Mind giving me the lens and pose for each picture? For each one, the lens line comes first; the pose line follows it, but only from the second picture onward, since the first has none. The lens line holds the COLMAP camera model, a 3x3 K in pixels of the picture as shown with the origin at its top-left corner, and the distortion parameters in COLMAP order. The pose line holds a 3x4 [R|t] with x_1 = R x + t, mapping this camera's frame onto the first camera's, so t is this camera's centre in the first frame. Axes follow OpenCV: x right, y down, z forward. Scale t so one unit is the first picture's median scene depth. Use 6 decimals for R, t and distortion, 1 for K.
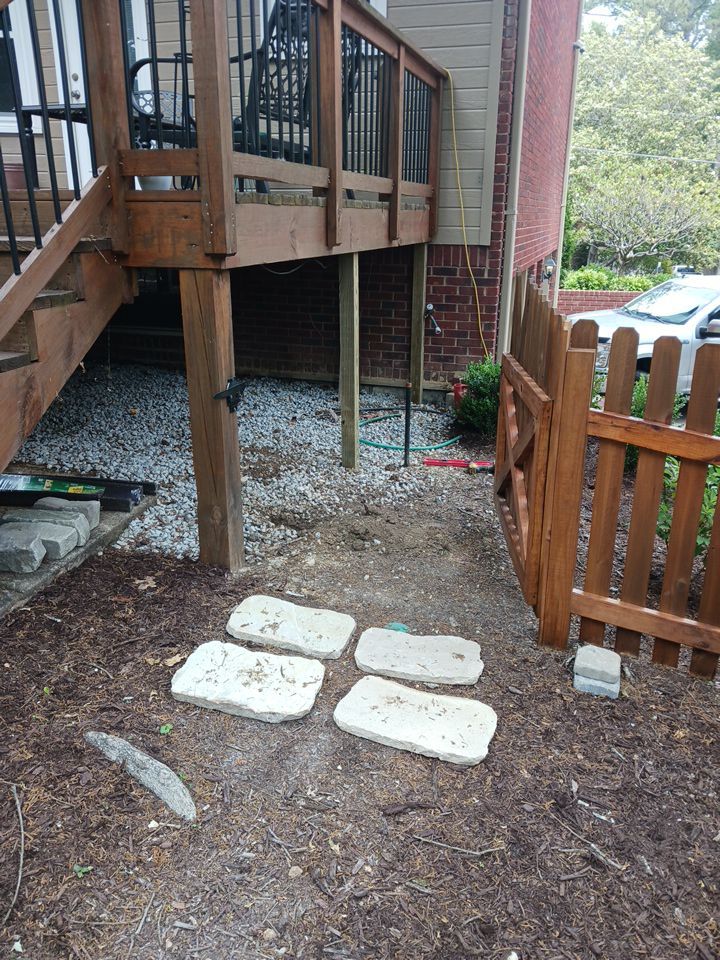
lens RADIAL K [[771.7, 0, 371.6], [0, 771.7, 478.8], [0, 0, 1]] dist [0.083678, -0.085643]
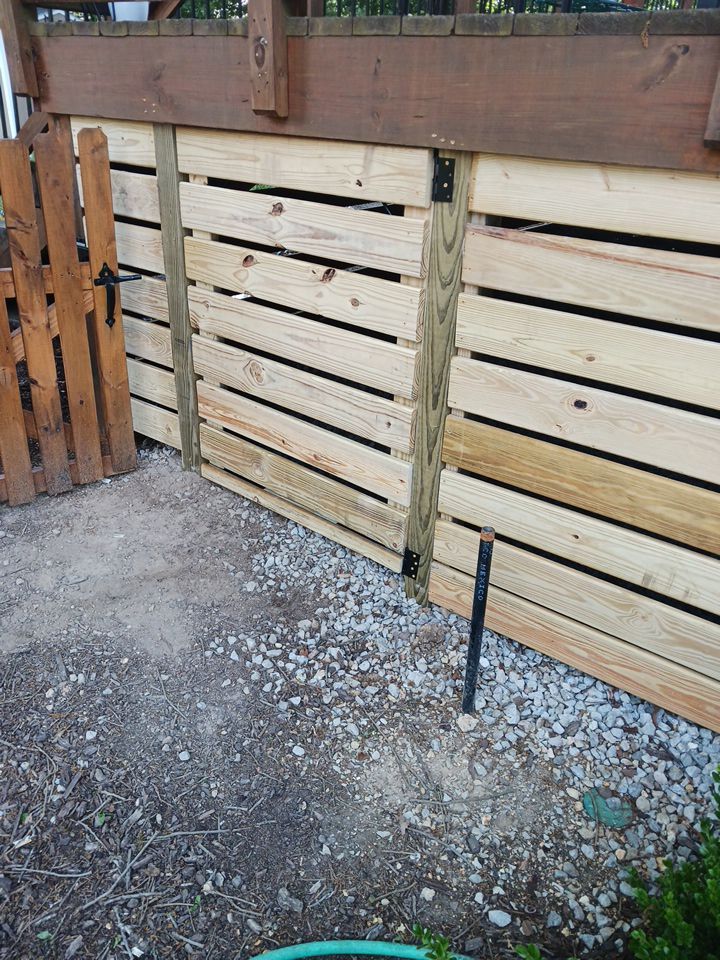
lens RADIAL K [[771.7, 0, 371.6], [0, 771.7, 478.8], [0, 0, 1]] dist [0.083678, -0.085643]
pose [[-0.380064, 0.392311, -0.837641, 0.615495], [-0.331434, 0.787702, 0.519304, -0.524145], [0.863541, 0.474992, -0.169352, 1.644057]]
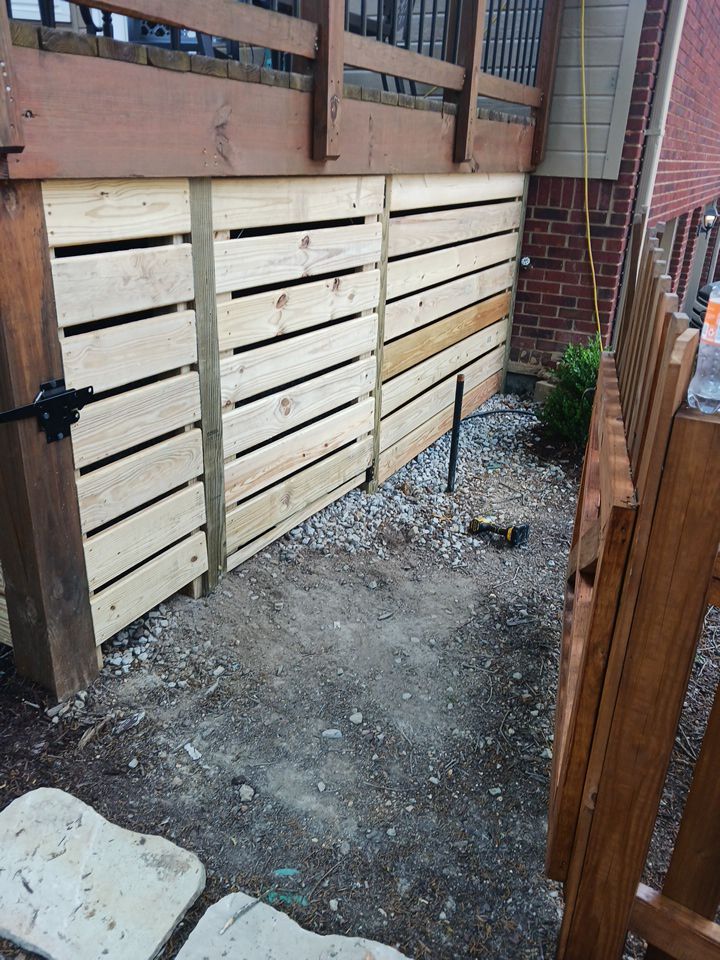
lens RADIAL K [[768.0, 0, 360.0], [0, 768.0, 480.0], [0, 0, 1]] dist [0.025744, -0.014958]
pose [[0.979609, 0.106556, -0.170328, 0.141124], [-0.093566, 0.992183, 0.082574, -0.129516], [0.177795, -0.064953, 0.981922, 0.500596]]
